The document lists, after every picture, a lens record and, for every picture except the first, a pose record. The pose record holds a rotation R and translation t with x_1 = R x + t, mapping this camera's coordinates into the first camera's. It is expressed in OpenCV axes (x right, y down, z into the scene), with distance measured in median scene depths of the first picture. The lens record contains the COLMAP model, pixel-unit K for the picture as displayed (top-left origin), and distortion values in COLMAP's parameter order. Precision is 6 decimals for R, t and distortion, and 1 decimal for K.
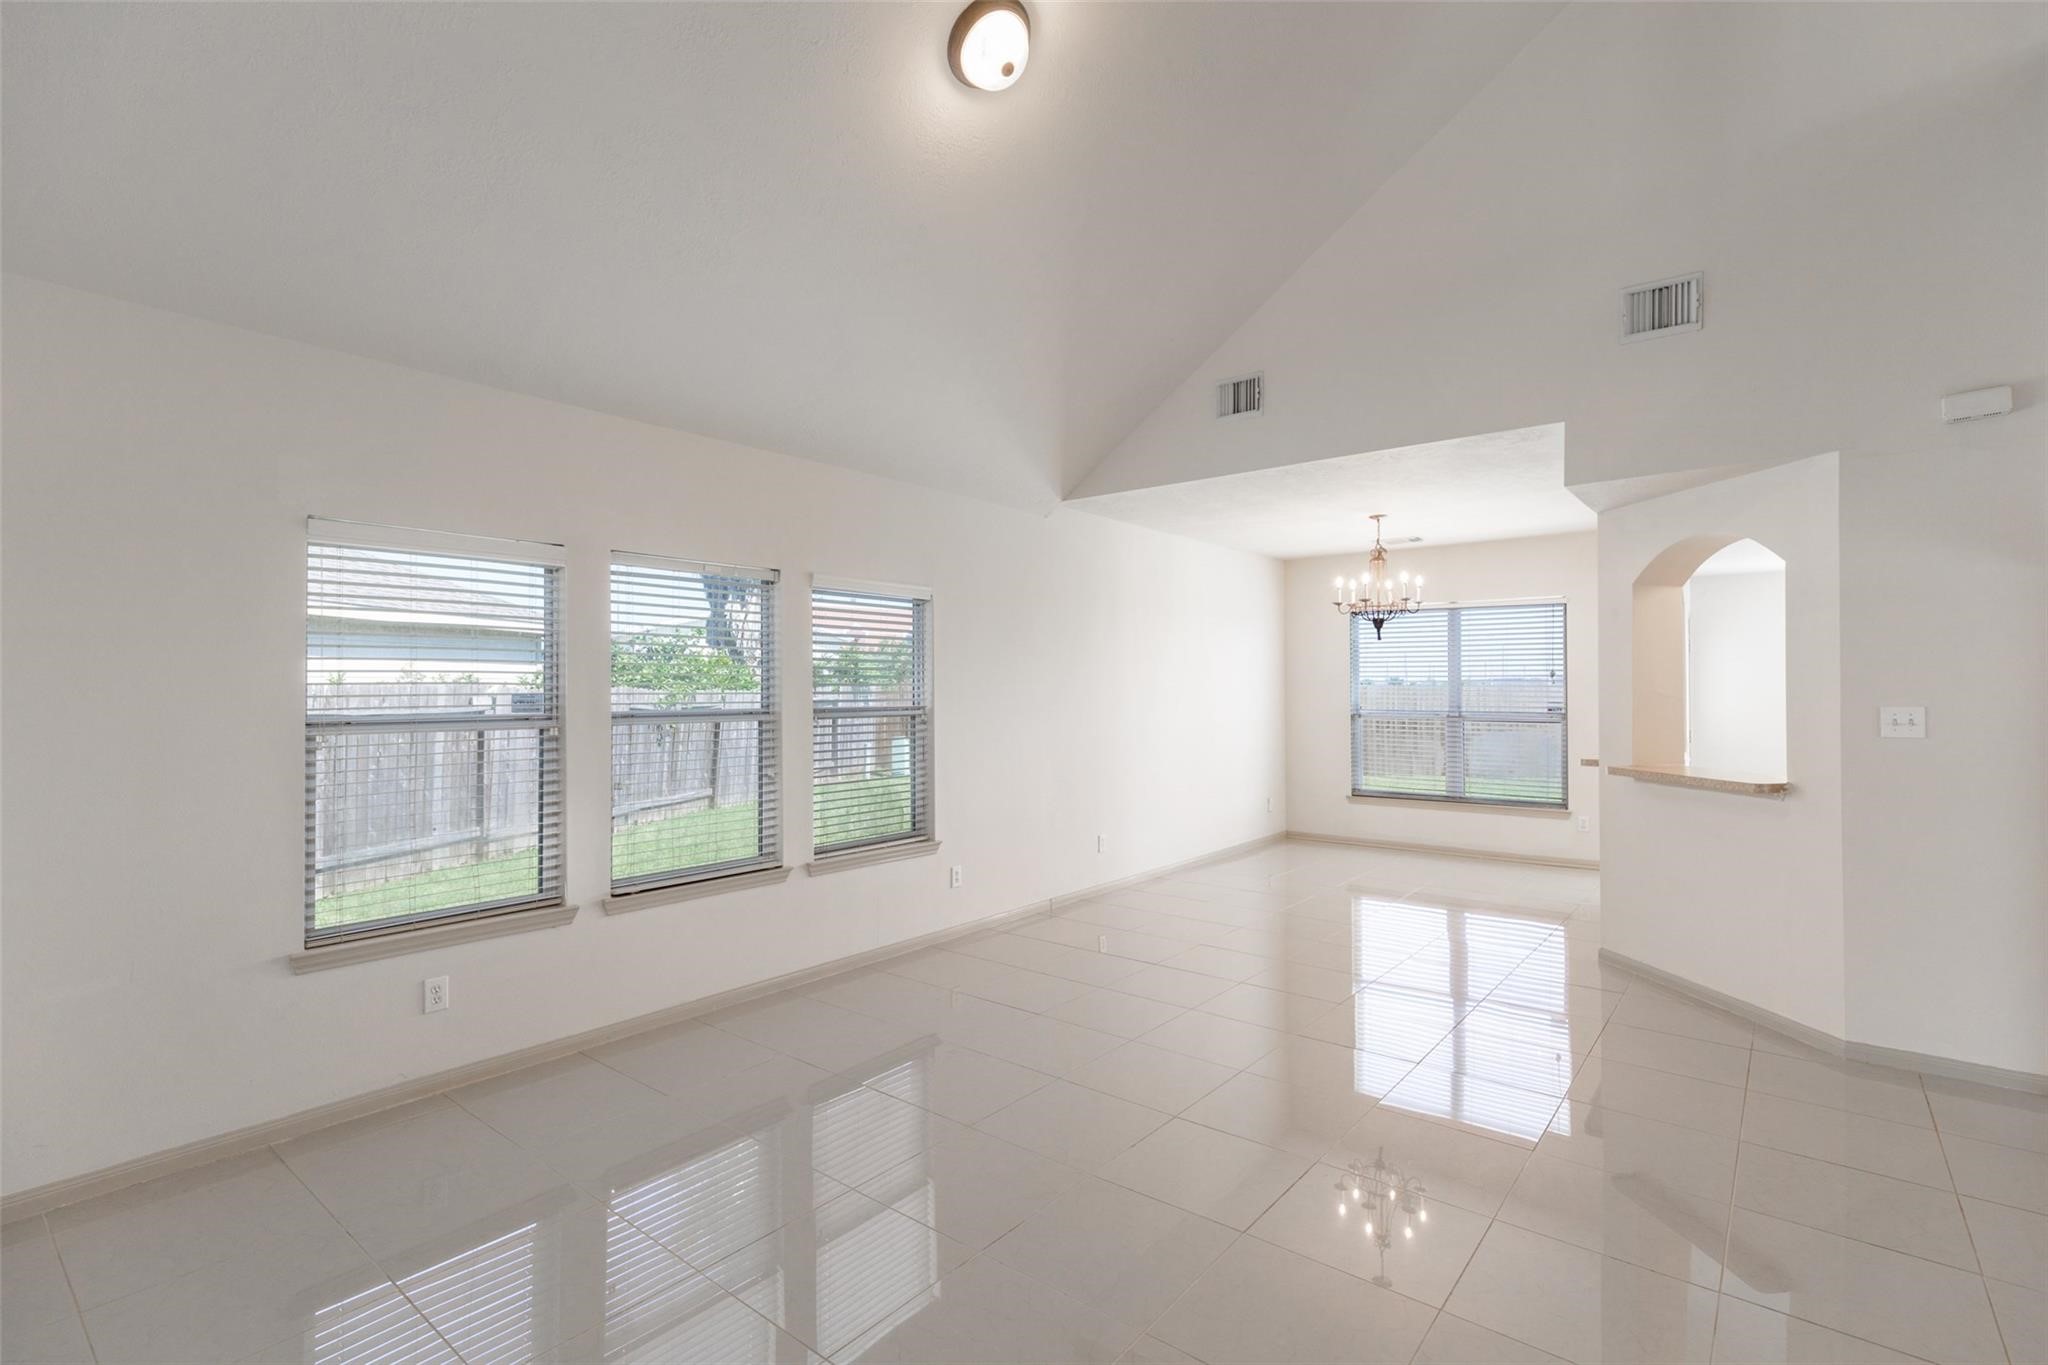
lens RADIAL K [[952.7, 0, 1024.0], [0, 952.7, 682.5], [0, 0, 1]] dist [-0.001106, -0.000164]
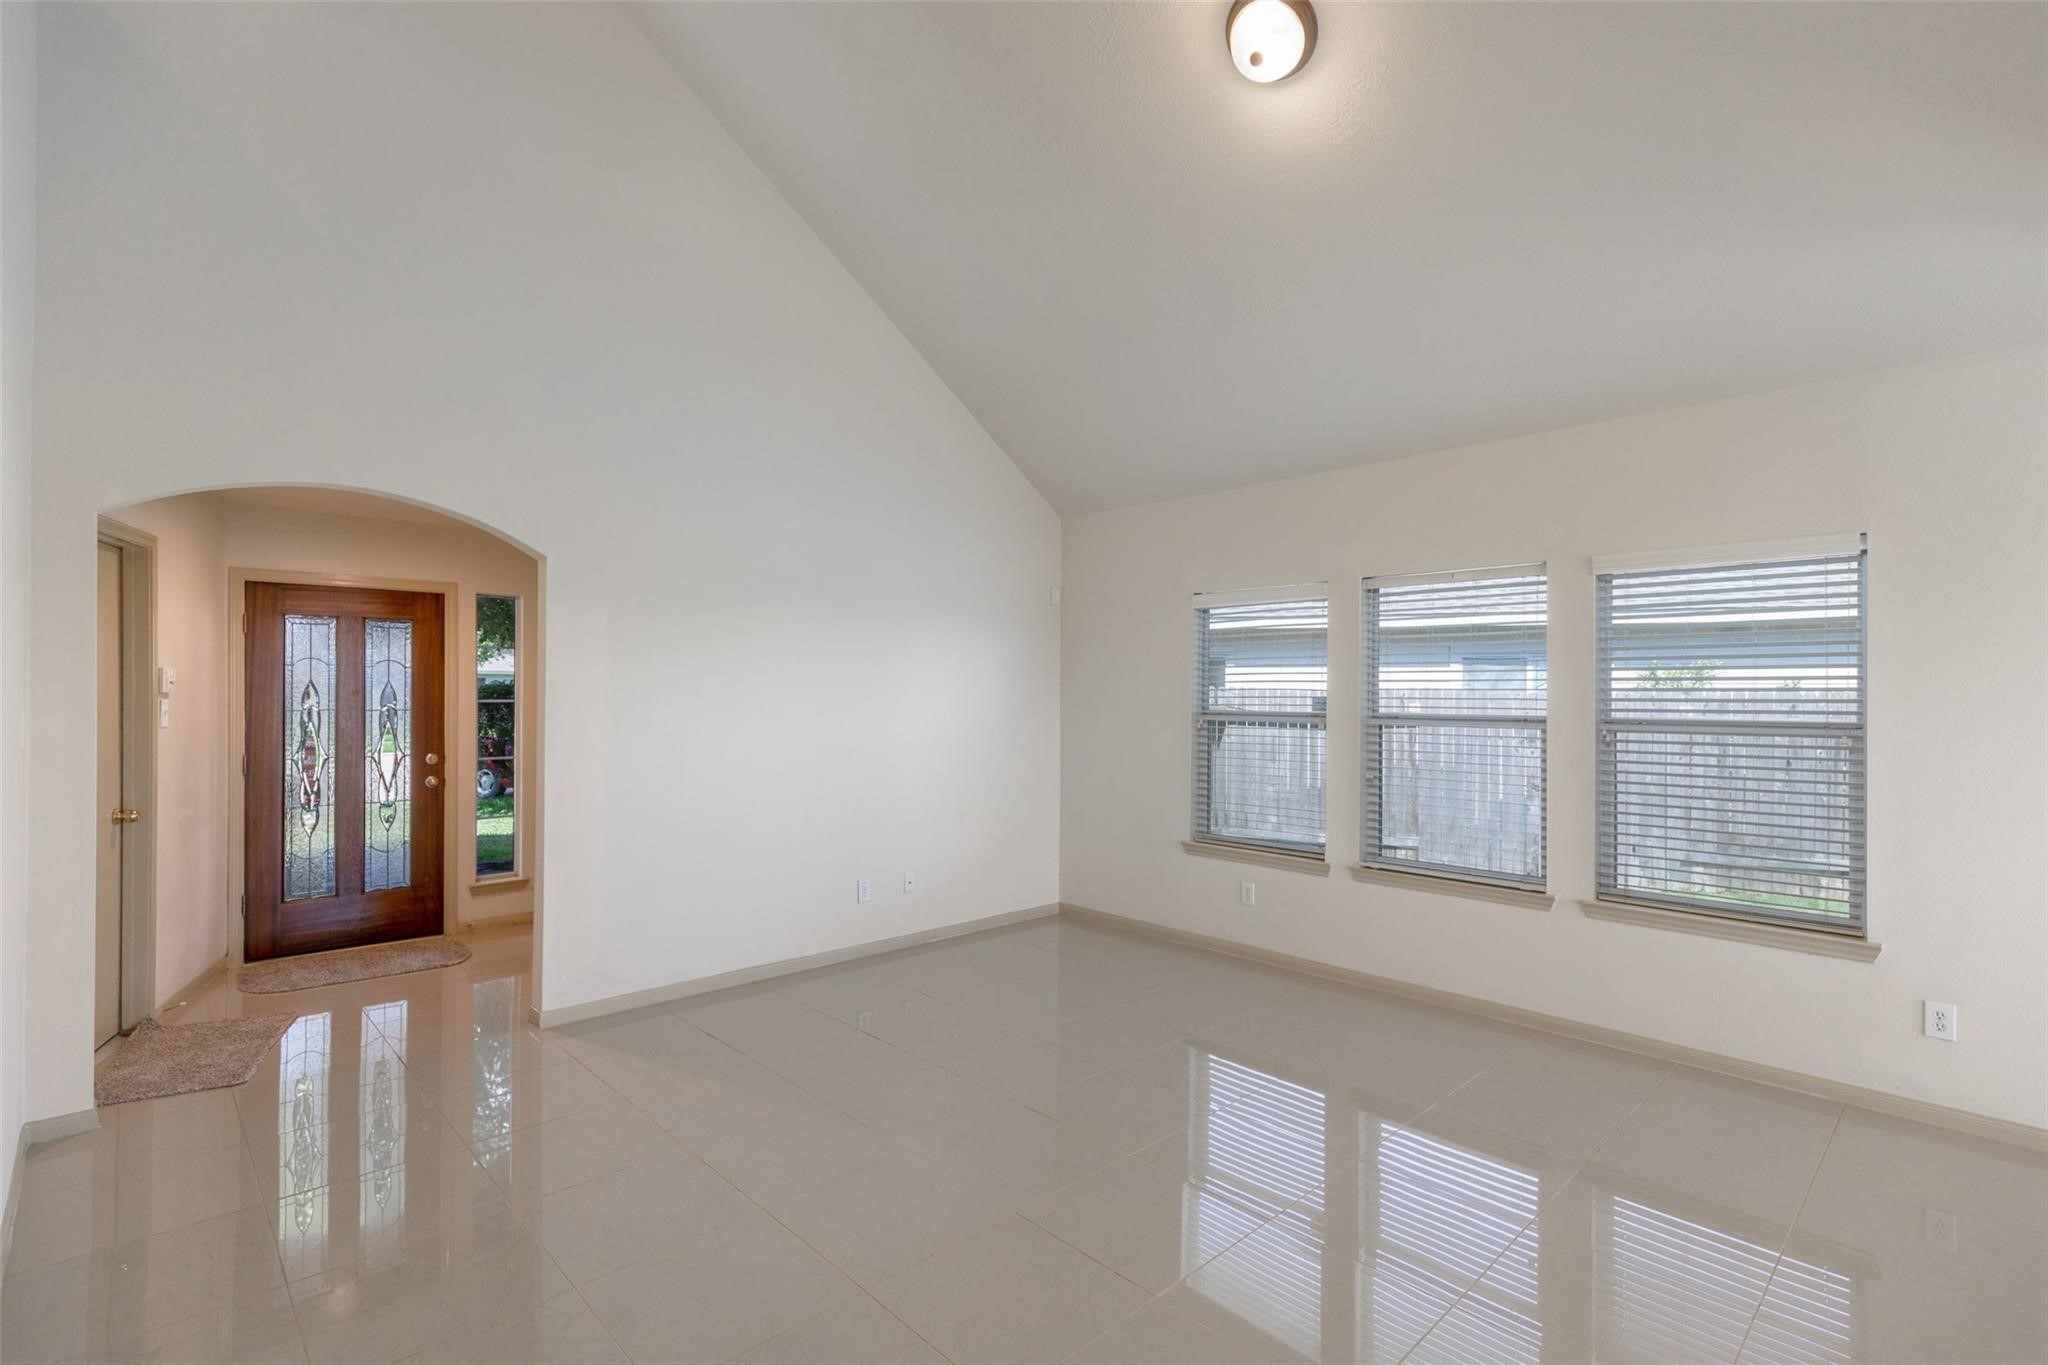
lens RADIAL K [[952.7, 0, 1024.0], [0, 952.7, 682.5], [0, 0, 1]] dist [-0.001106, -0.000164]
pose [[-0.145222, -0.003607, -0.989392, 0.722626], [0.008178, 0.999955, -0.004846, -0.004660], [0.989365, -0.008795, -0.145186, 0.665017]]
